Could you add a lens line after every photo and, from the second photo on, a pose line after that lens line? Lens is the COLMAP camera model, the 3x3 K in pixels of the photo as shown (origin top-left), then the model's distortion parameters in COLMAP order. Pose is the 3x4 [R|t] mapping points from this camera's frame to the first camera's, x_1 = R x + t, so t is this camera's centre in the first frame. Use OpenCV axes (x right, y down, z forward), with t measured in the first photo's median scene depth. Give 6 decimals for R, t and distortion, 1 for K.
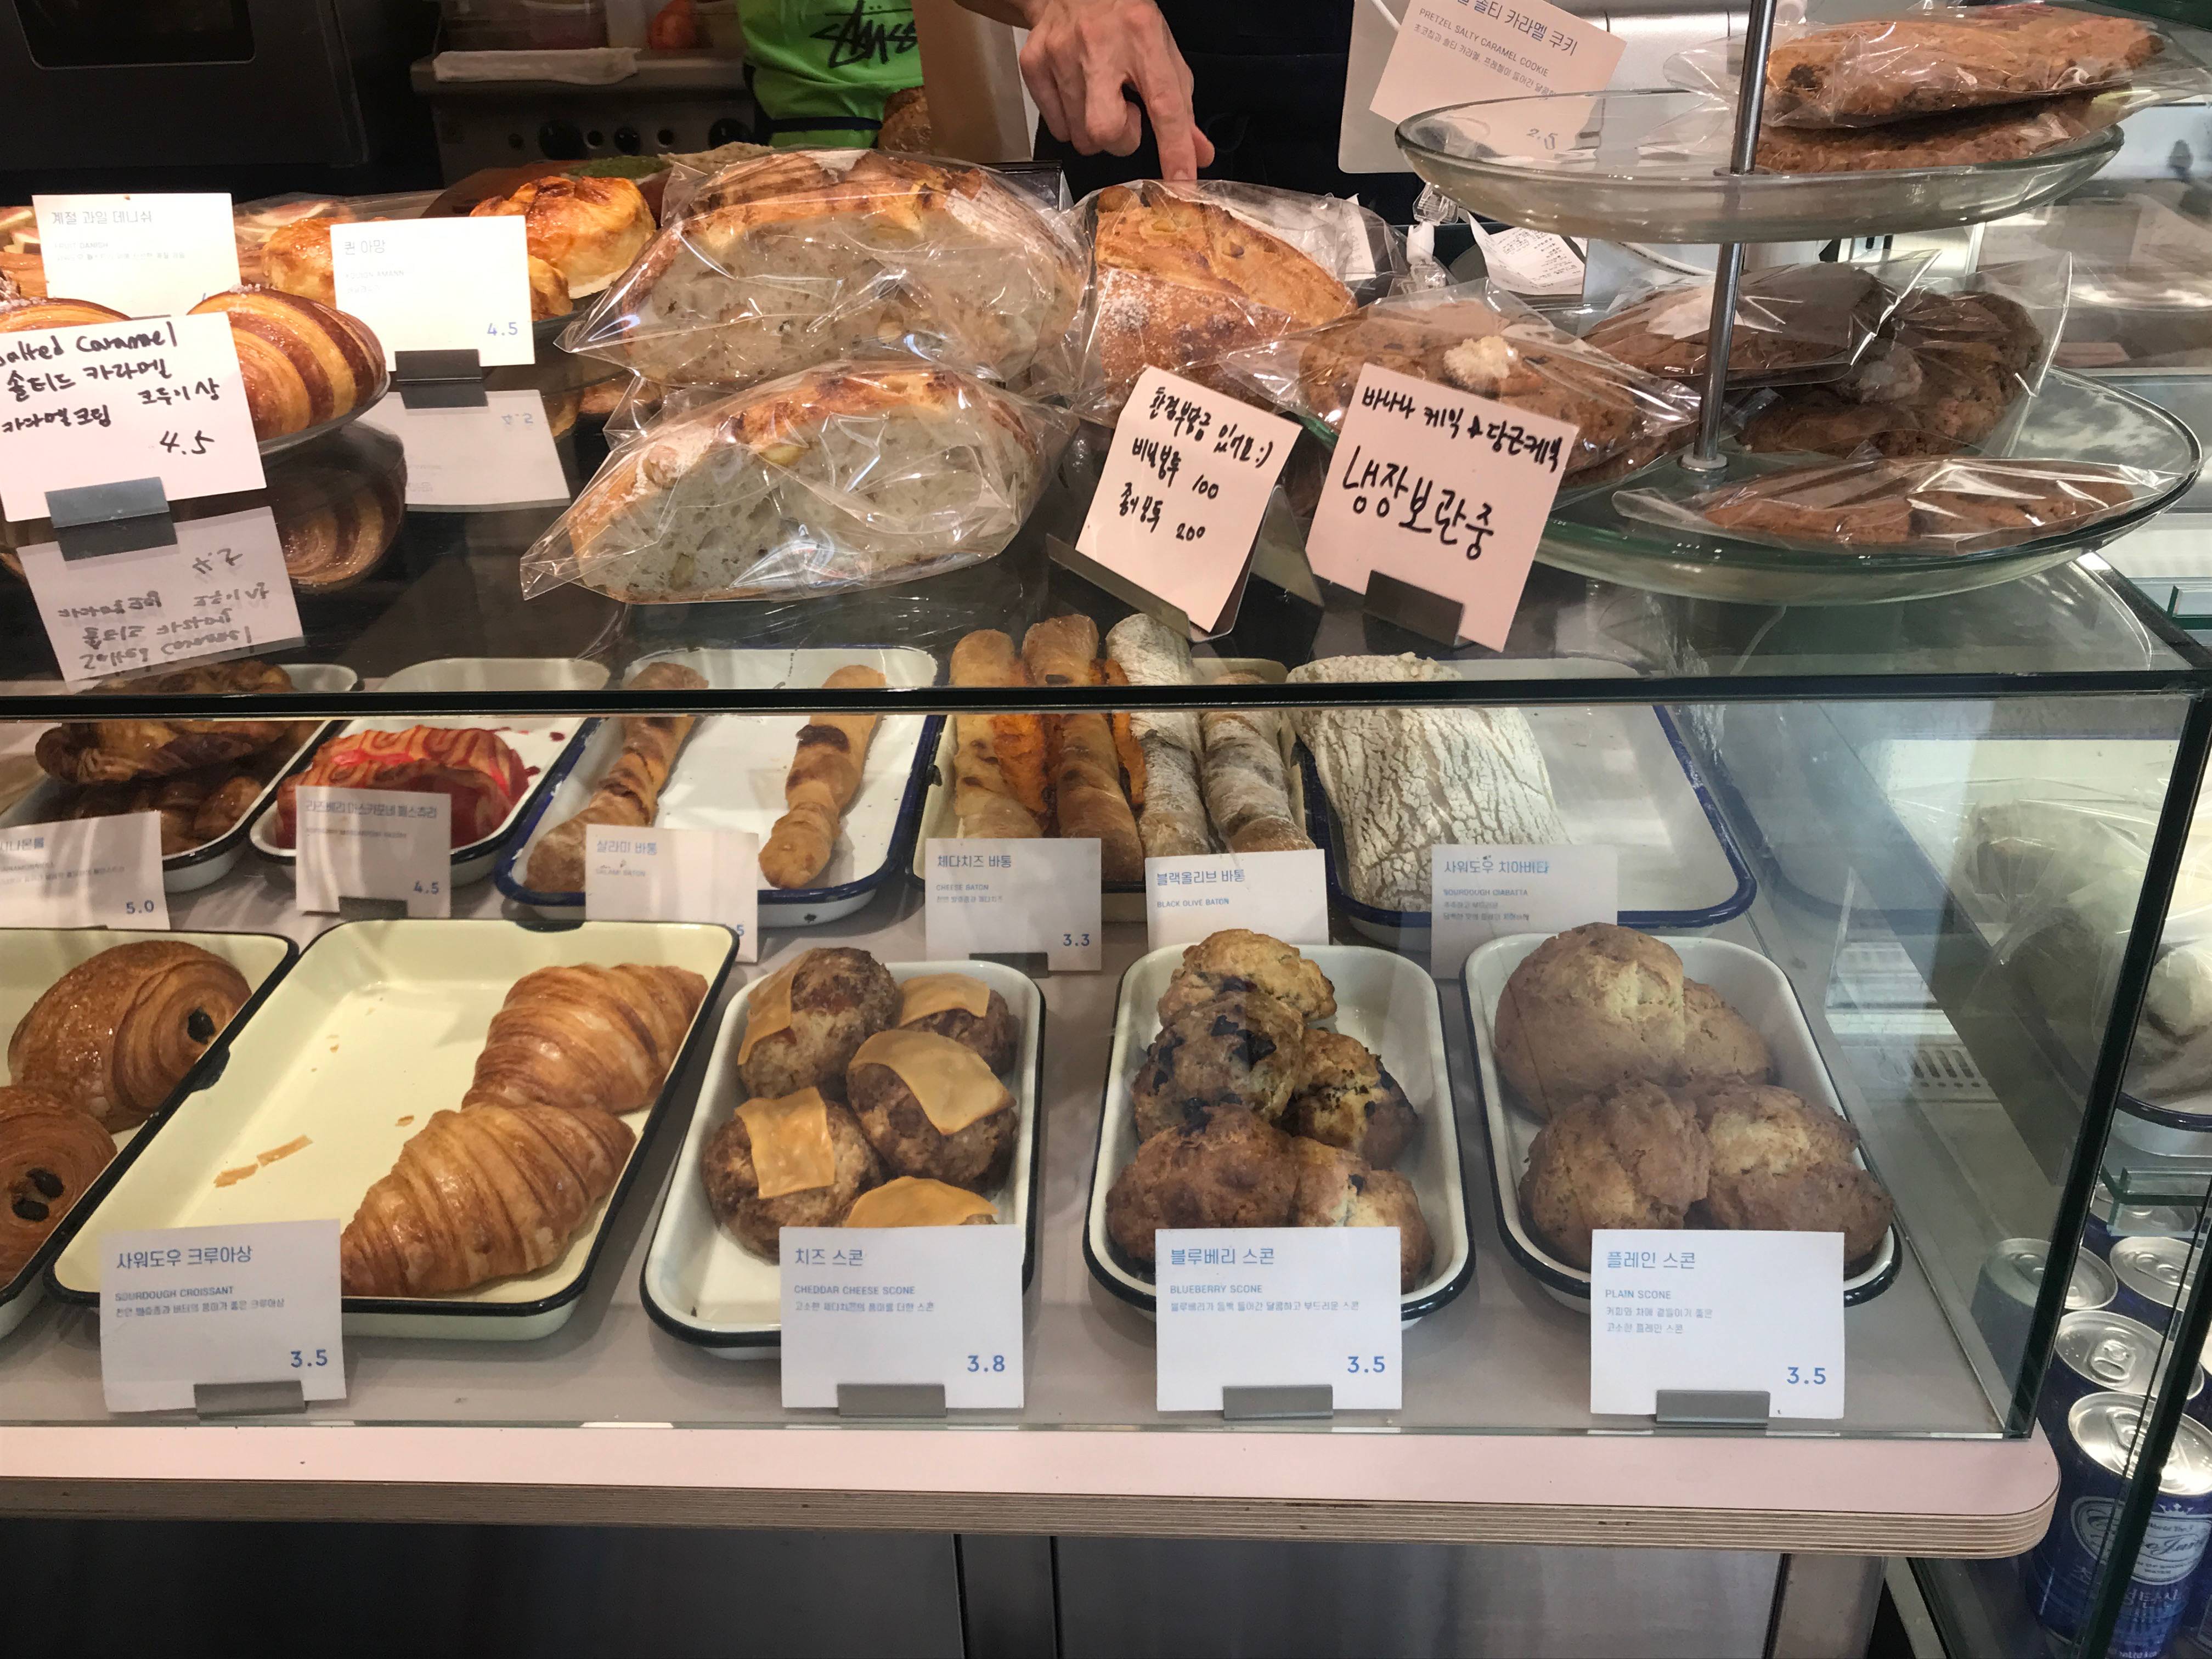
lens RADIAL K [[1929.1, 0, 1103.9], [0, 1929.1, 803.7], [0, 0, 1]] dist [0.017083, 0.018635]
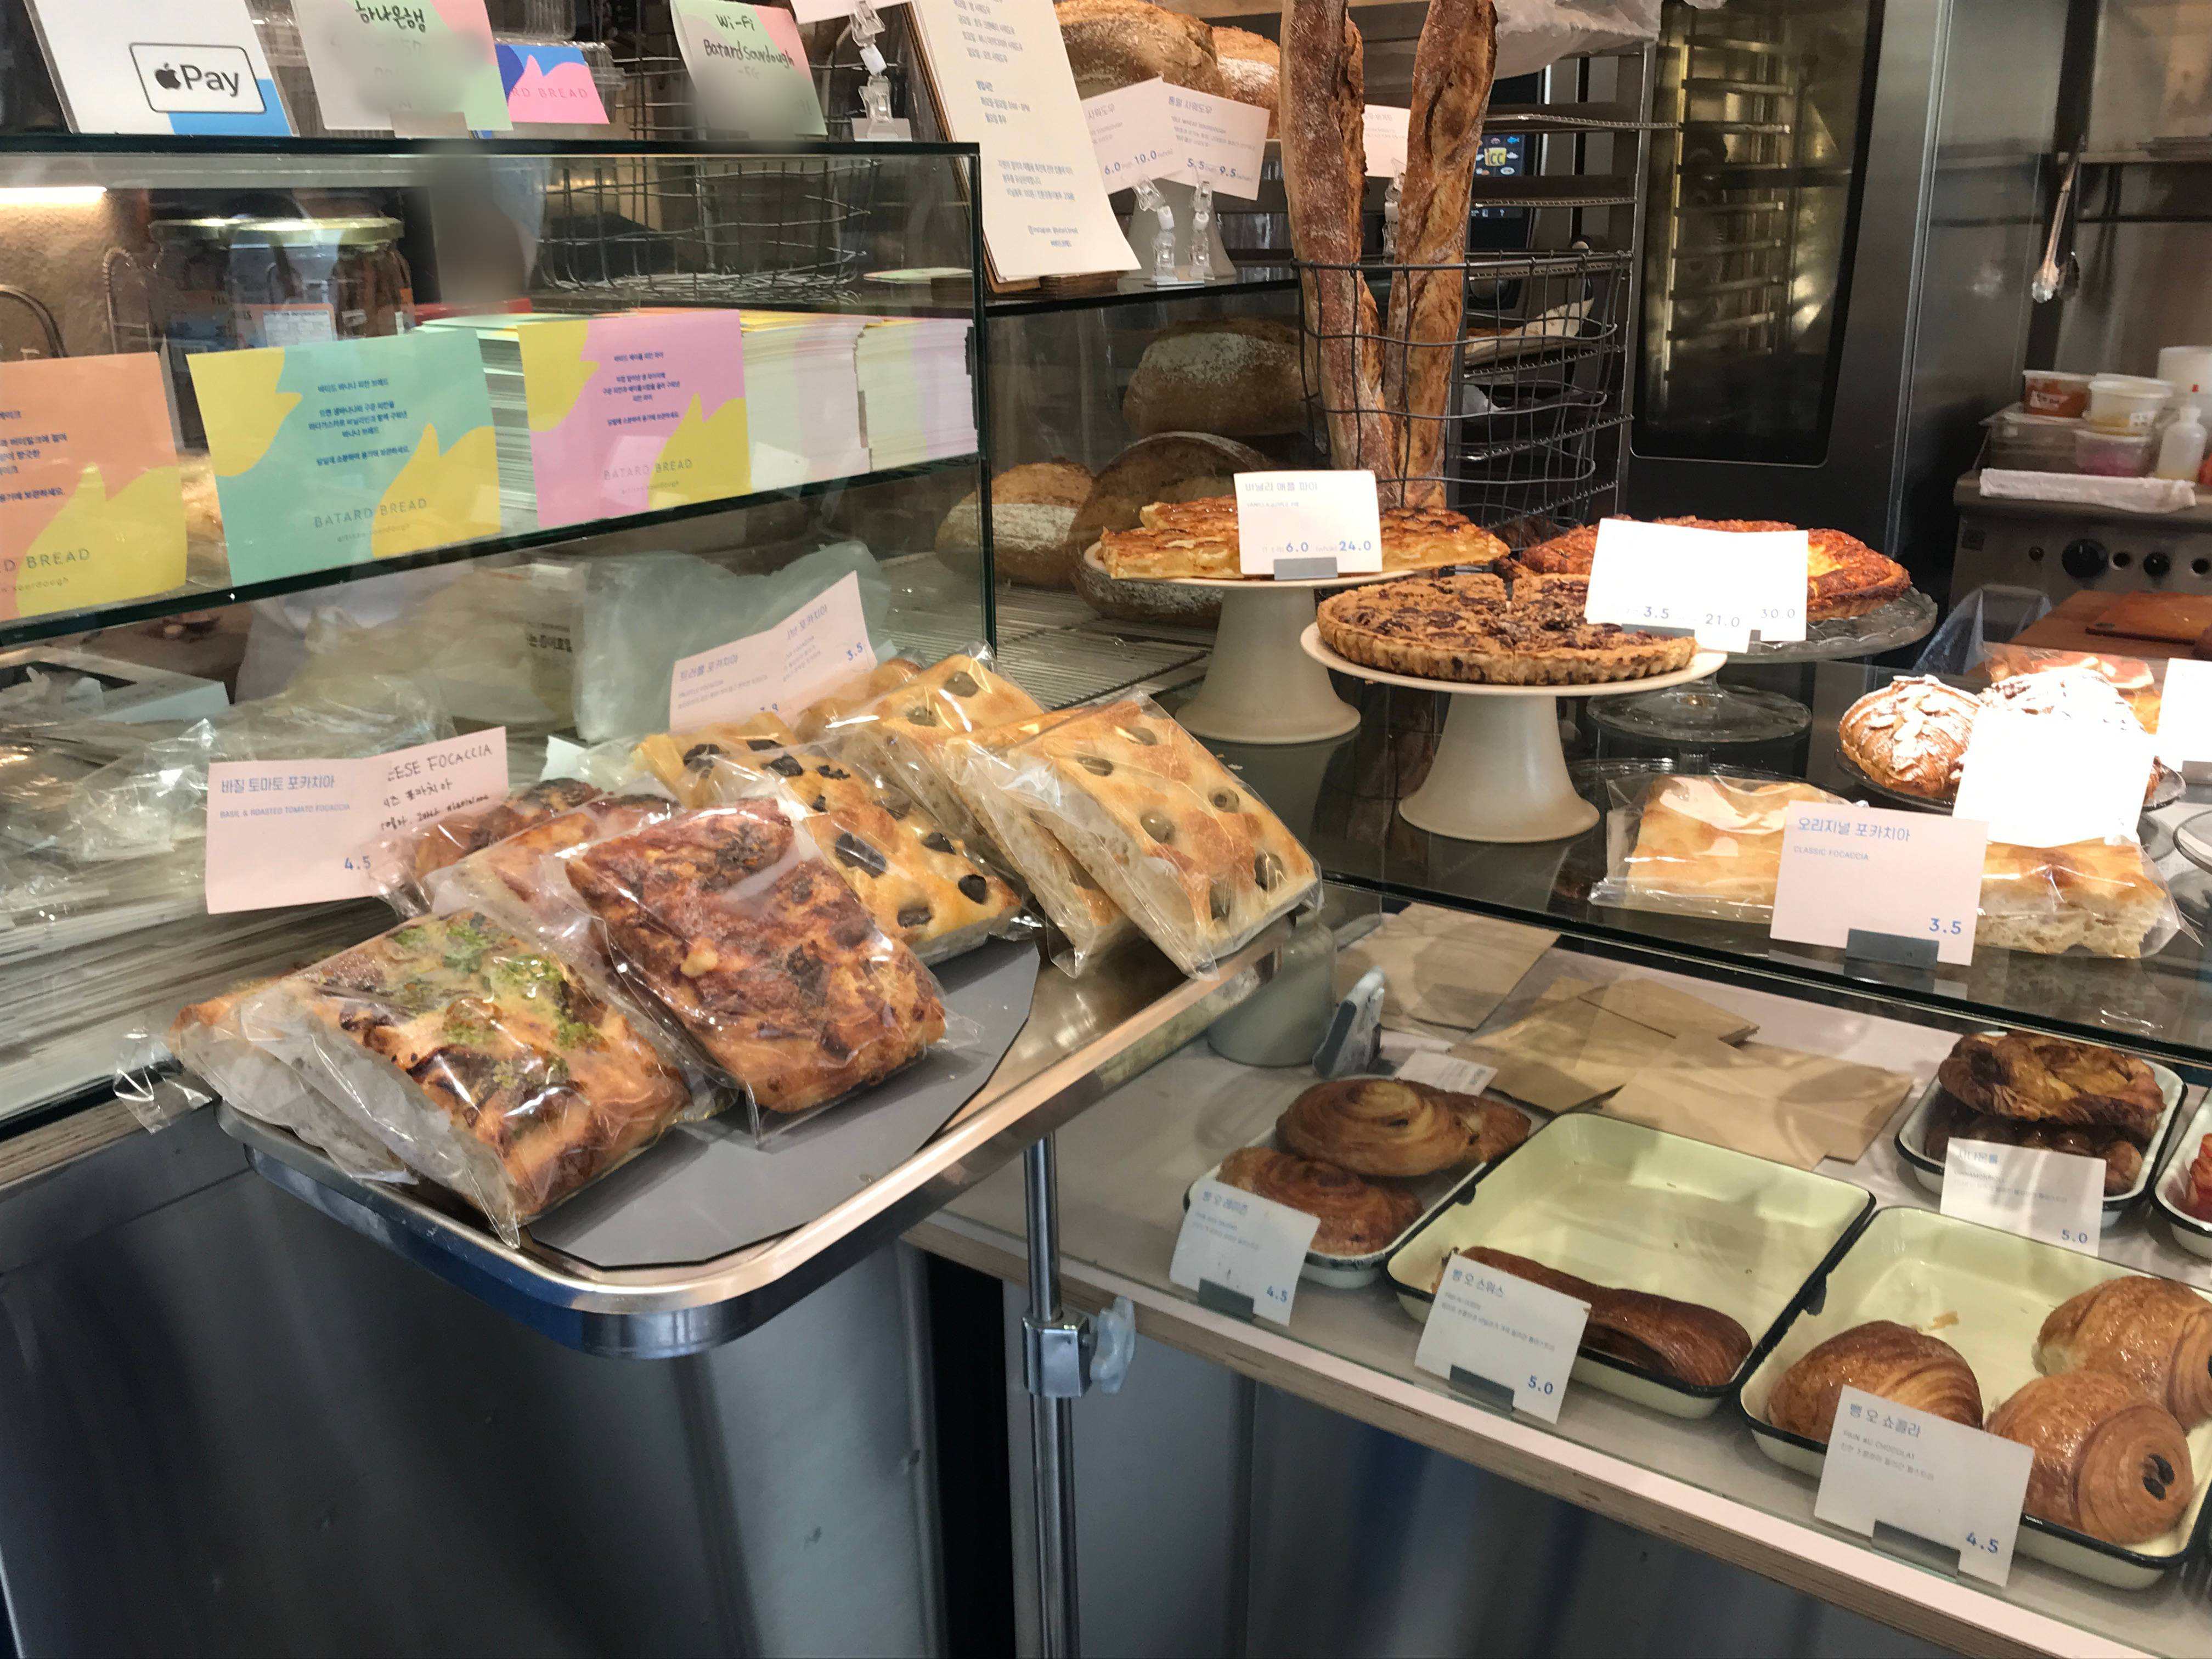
lens RADIAL K [[1926.5, 0, 1079.4], [0, 1926.5, 811.9], [0, 0, 1]] dist [0.005258, 0.017579]
pose [[0.827683, 0.181030, -0.531196, -0.420968], [-0.265345, 0.960294, -0.086182, 0.067240], [0.494503, 0.212282, 0.842854, -0.337567]]
